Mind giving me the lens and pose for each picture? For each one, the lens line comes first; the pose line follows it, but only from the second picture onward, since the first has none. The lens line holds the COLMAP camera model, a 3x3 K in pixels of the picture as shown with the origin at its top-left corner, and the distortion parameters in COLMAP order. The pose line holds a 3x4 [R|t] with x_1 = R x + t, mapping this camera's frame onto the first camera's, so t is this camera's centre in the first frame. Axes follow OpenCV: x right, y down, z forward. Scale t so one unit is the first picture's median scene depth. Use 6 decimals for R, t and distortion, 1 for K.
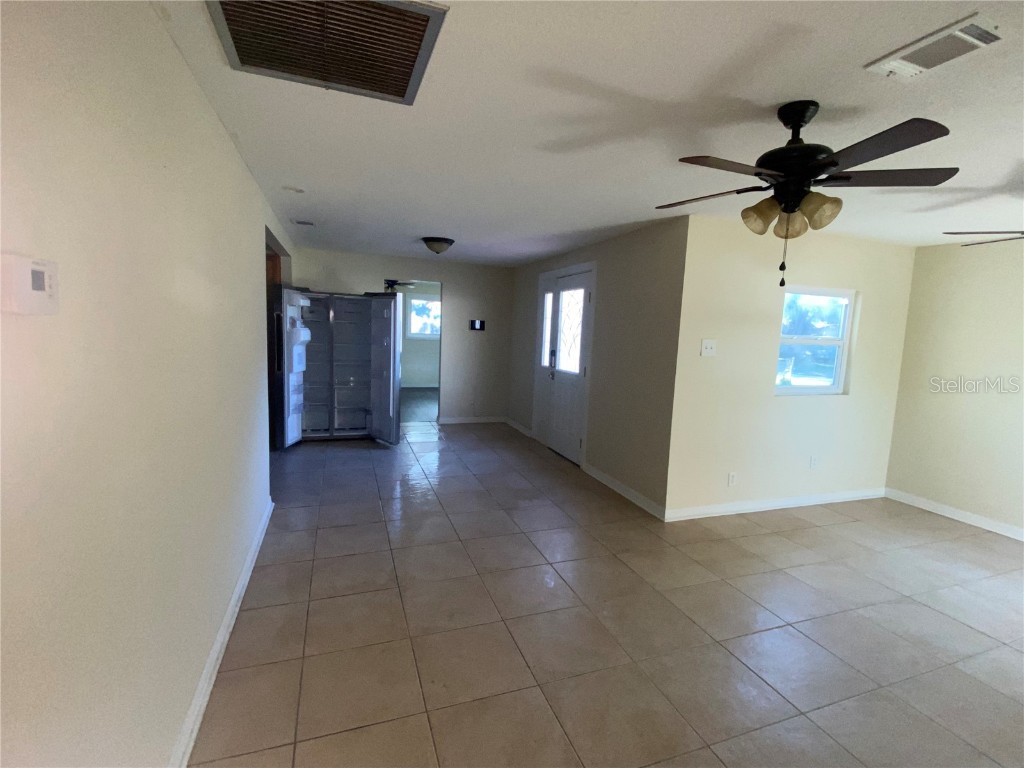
lens RADIAL K [[481.5, 0, 512.0], [0, 481.5, 384.0], [0, 0, 1]] dist [-0.000158, -0.006899]
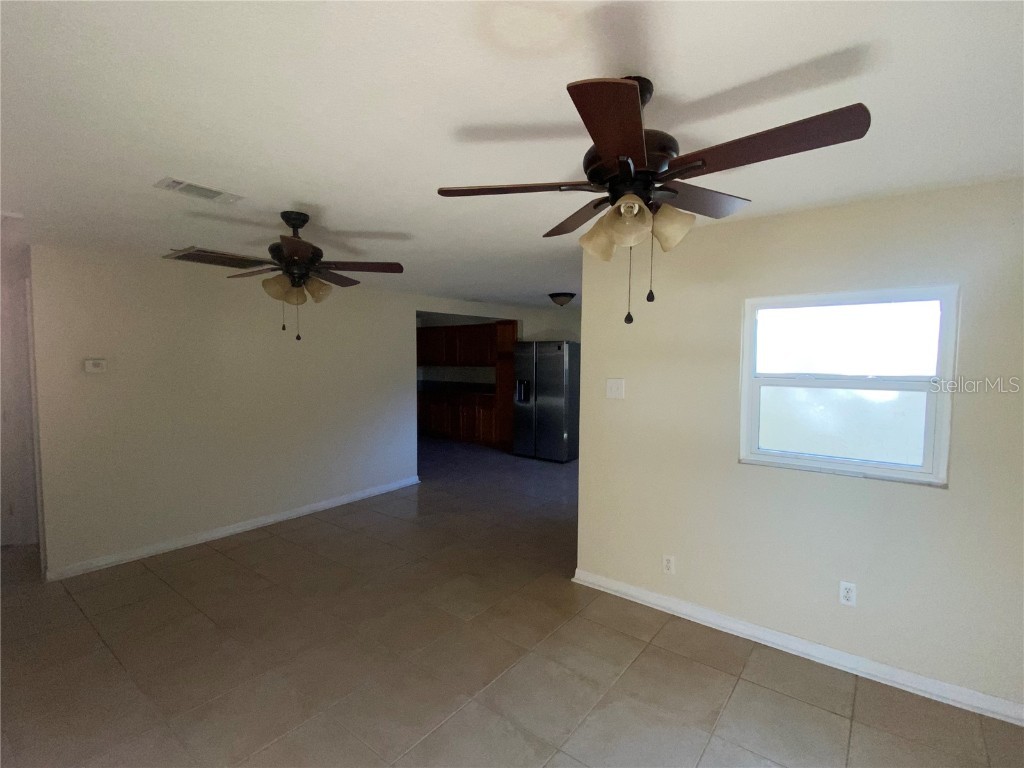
lens RADIAL K [[481.5, 0, 512.0], [0, 481.5, 384.0], [0, 0, 1]] dist [-0.000158, -0.006899]
pose [[0.532329, 0.006616, -0.846512, 0.674666], [-0.078860, 0.996009, -0.041807, -0.022079], [0.842856, 0.089011, 0.530726, 0.262372]]
